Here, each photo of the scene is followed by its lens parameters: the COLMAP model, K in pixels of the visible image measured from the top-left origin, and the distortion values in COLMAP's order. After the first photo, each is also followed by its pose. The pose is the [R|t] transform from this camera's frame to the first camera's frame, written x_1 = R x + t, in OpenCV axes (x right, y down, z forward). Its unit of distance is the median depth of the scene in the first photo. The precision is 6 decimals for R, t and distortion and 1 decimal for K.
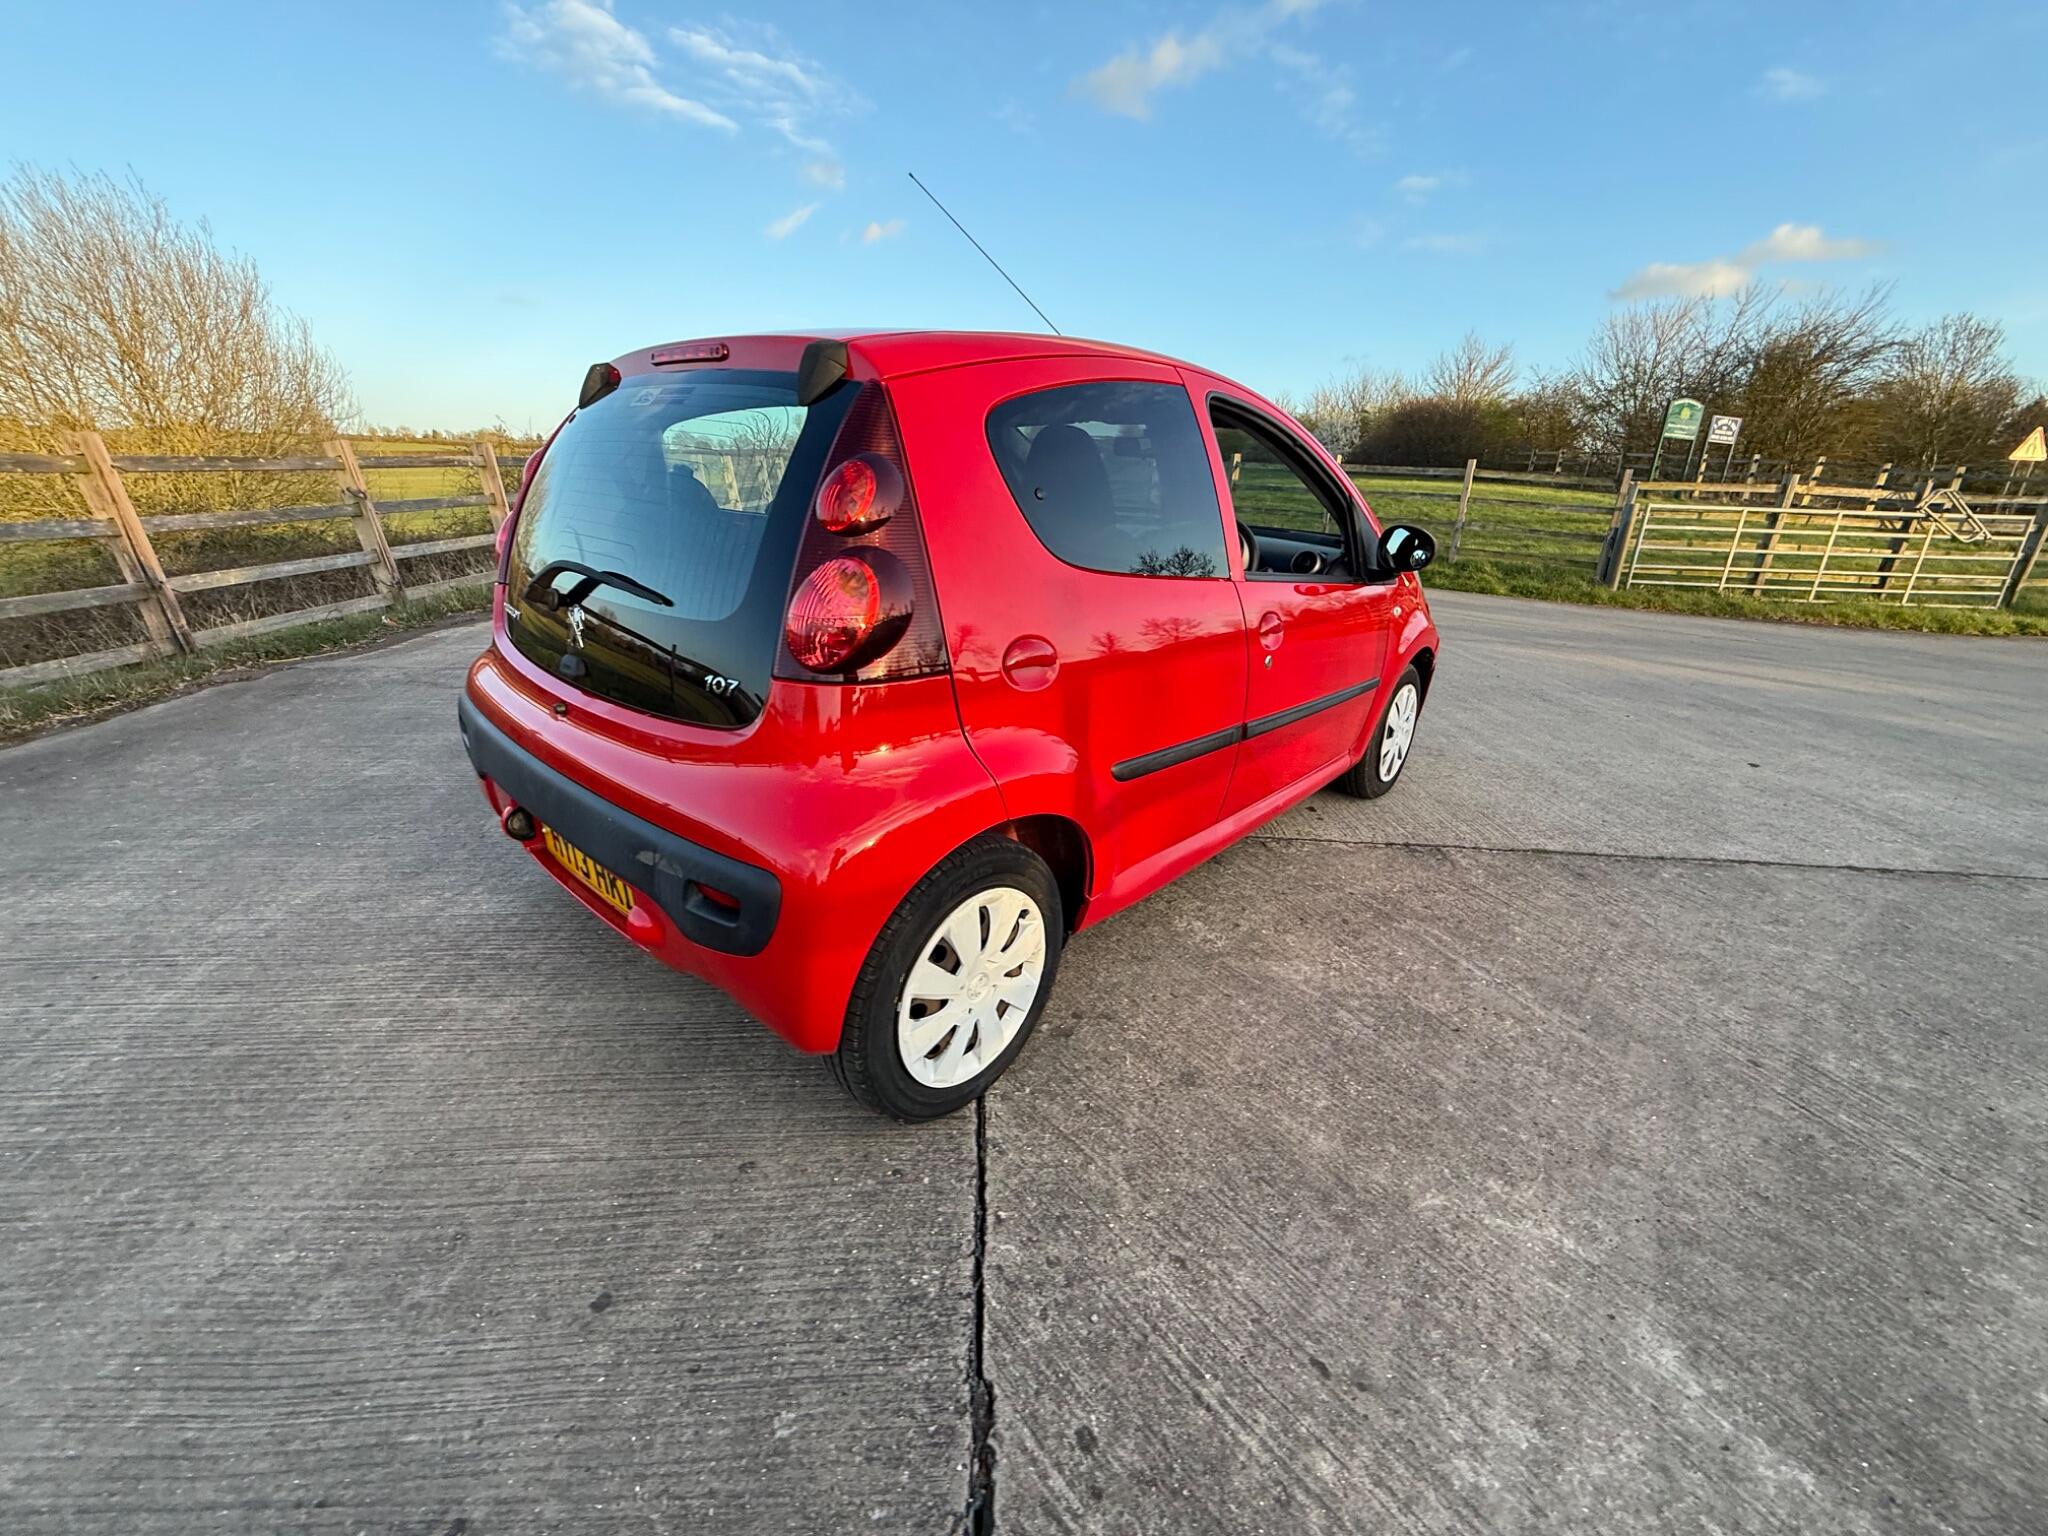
lens RADIAL K [[815.5, 0, 1013.3], [0, 815.5, 766.5], [0, 0, 1]] dist [-0.001456, -0.000019]
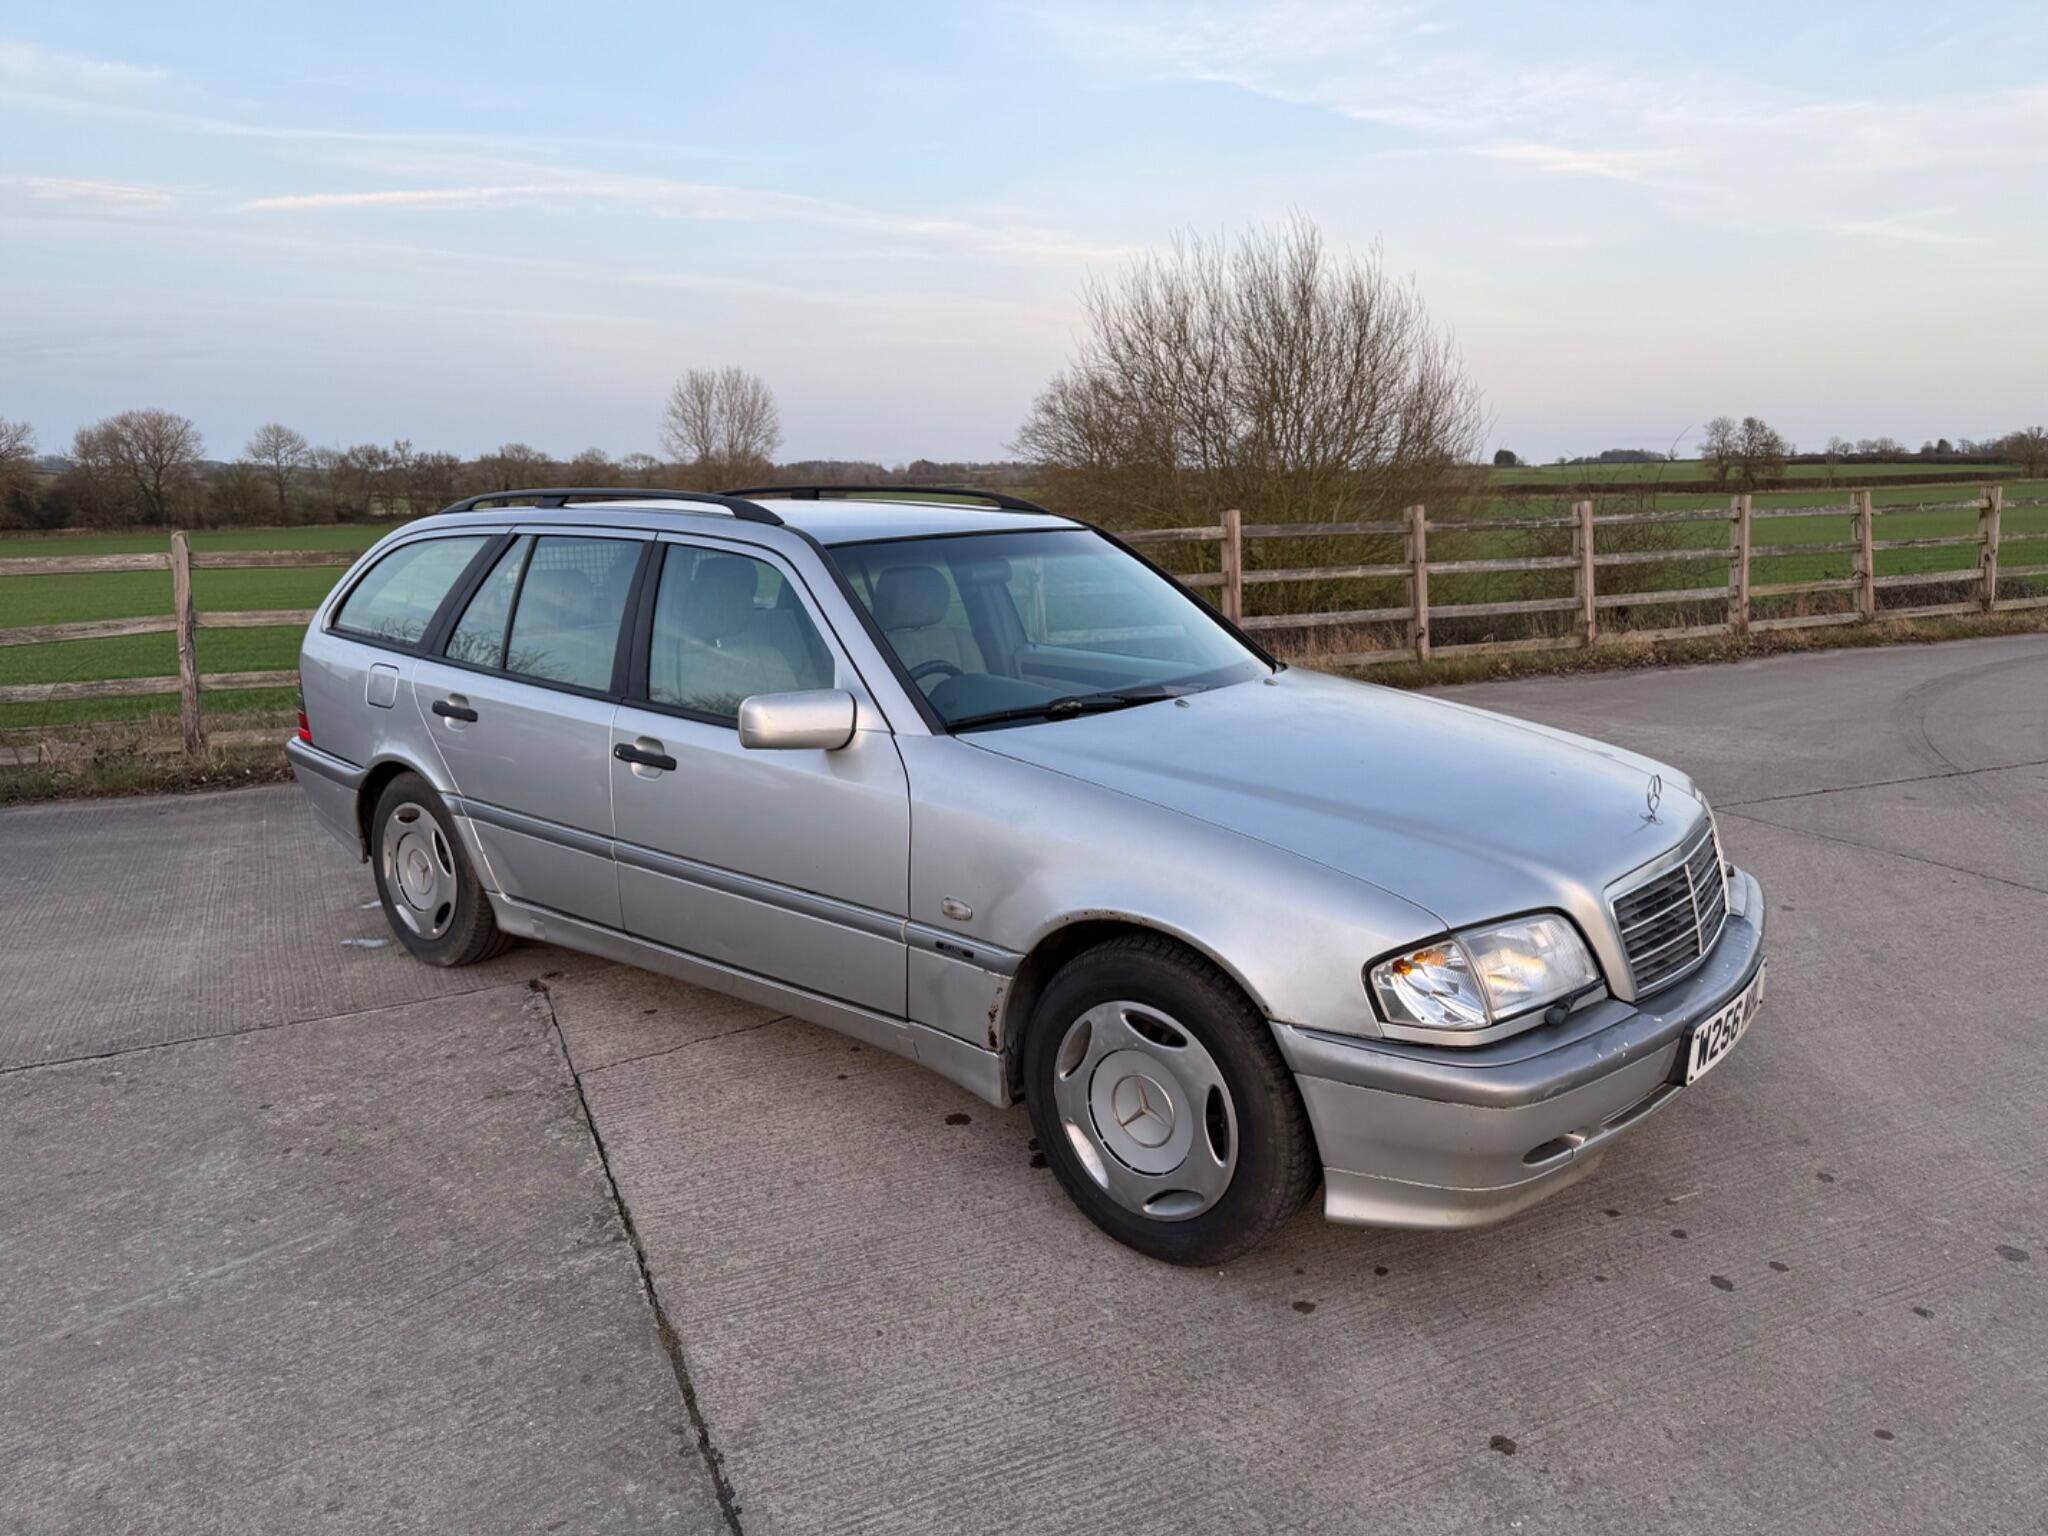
lens RADIAL K [[1455.2, 0, 1022.8], [0, 1455.2, 756.4], [0, 0, 1]] dist [0.024853, -0.029617]
pose [[0.415886, 0.133238, -0.899604, 1.879163], [-0.288087, 0.957565, 0.008640, -0.388085], [0.862580, 0.255571, 0.436622, 0.877611]]
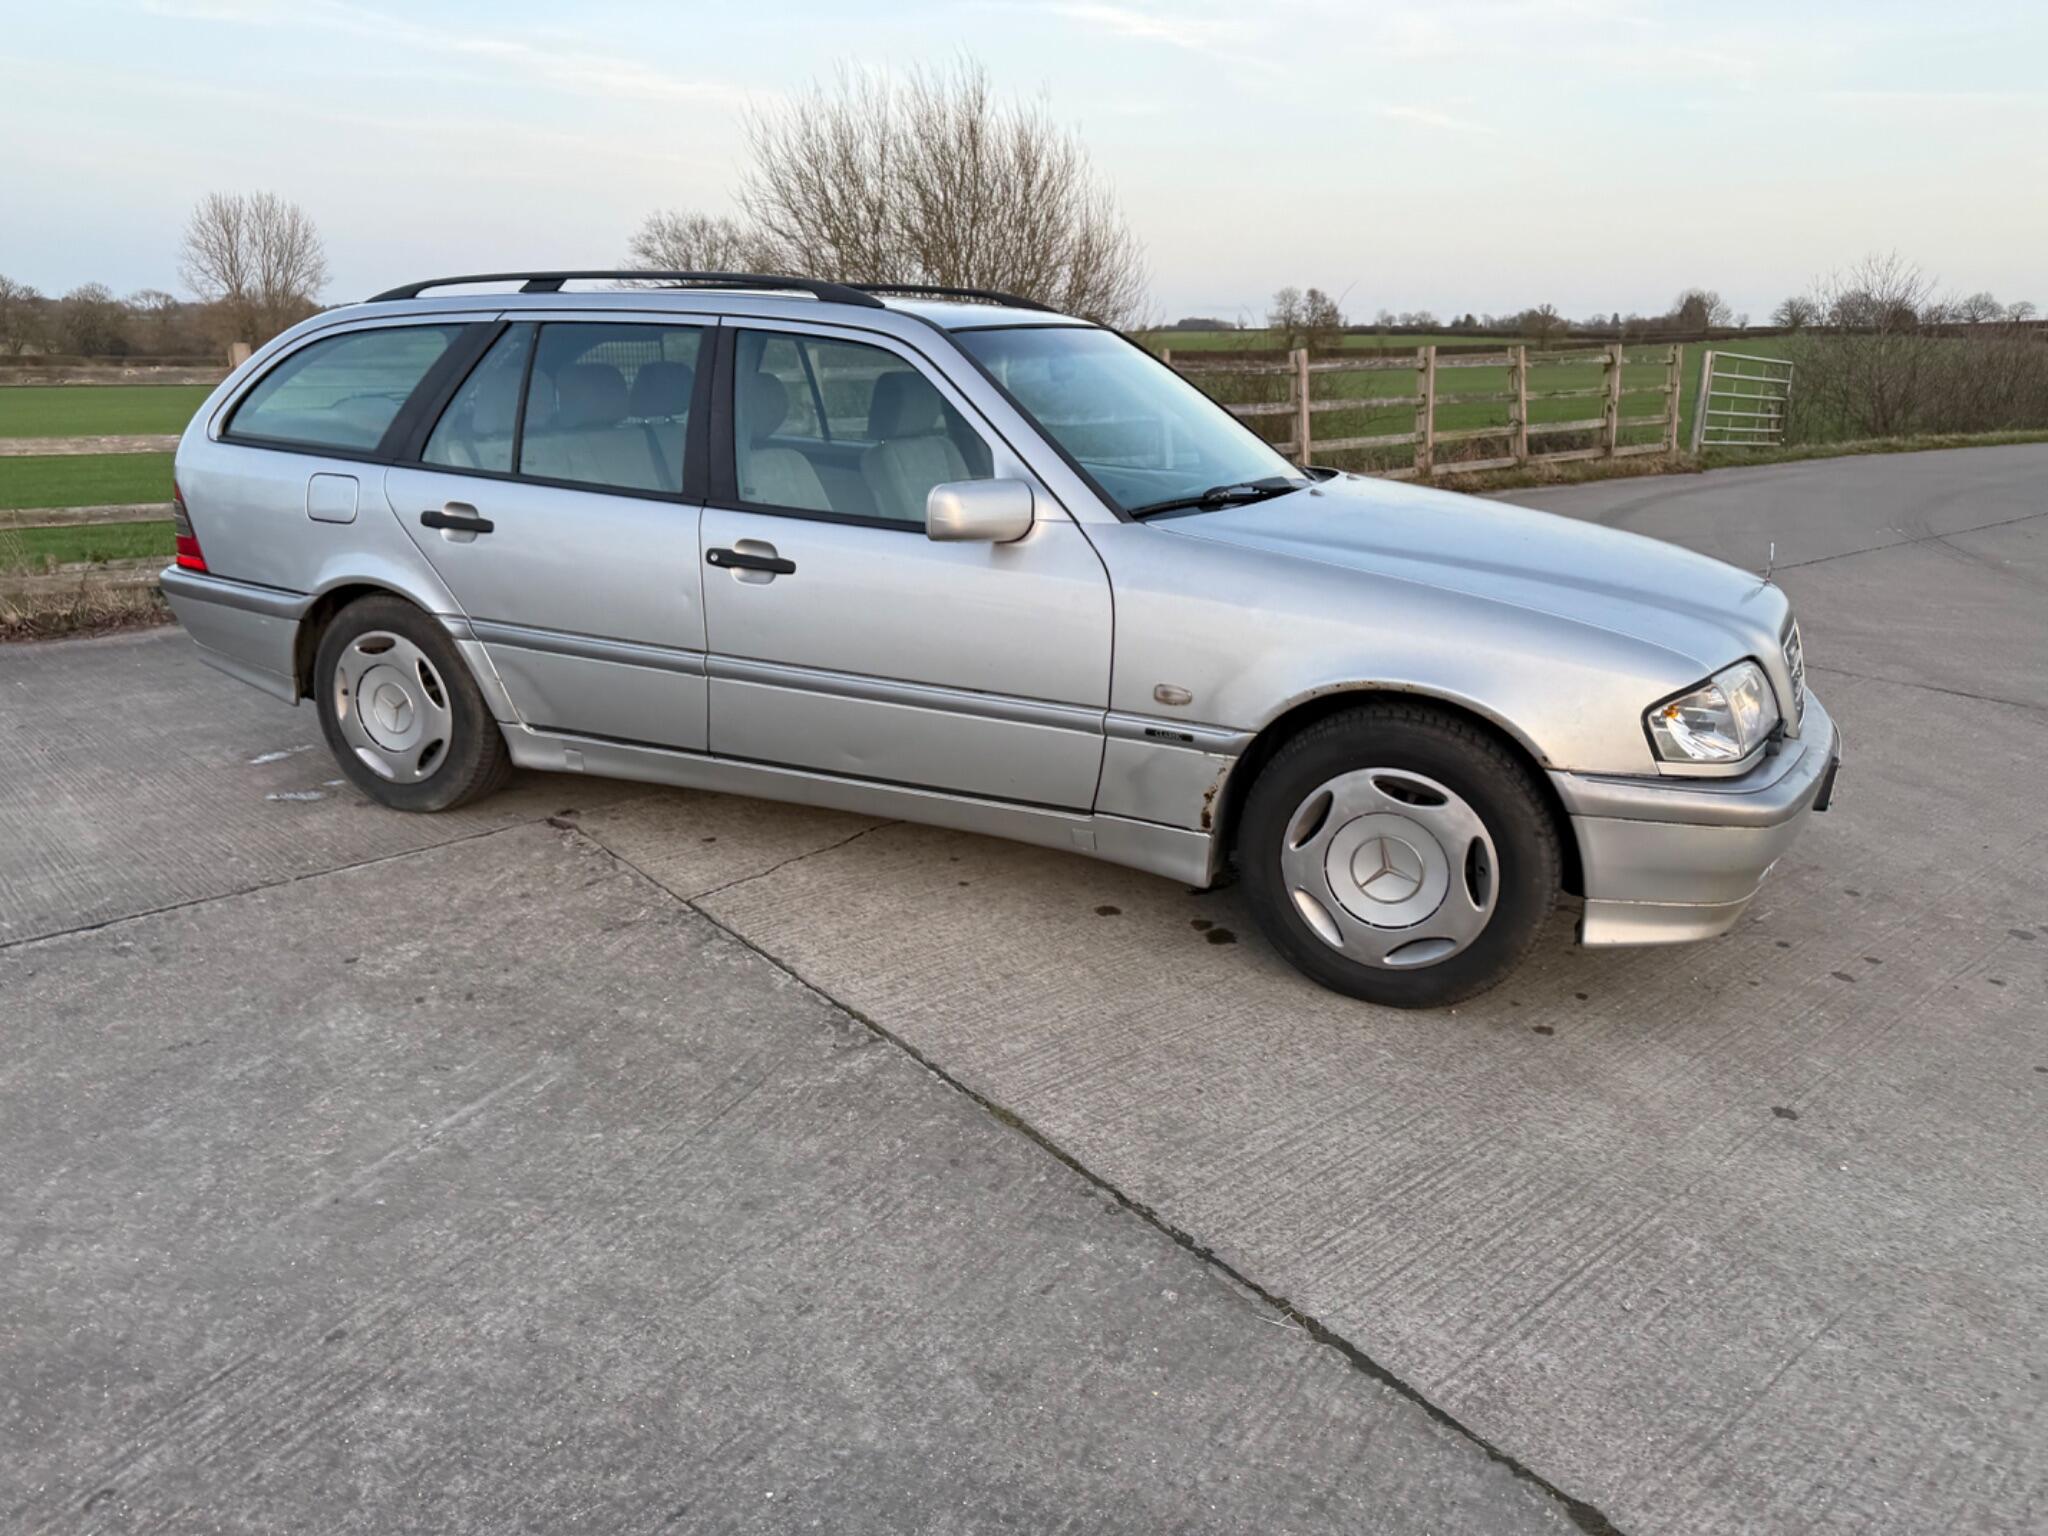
lens RADIAL K [[1455.2, 0, 1016.3], [0, 1455.2, 753.2], [0, 0, 1]] dist [0.024853, -0.029617]
pose [[0.639543, 0.186221, -0.745860, 1.596580], [-0.253487, 0.967039, 0.024089, -0.170571], [0.725761, 0.173660, 0.665667, 0.460465]]
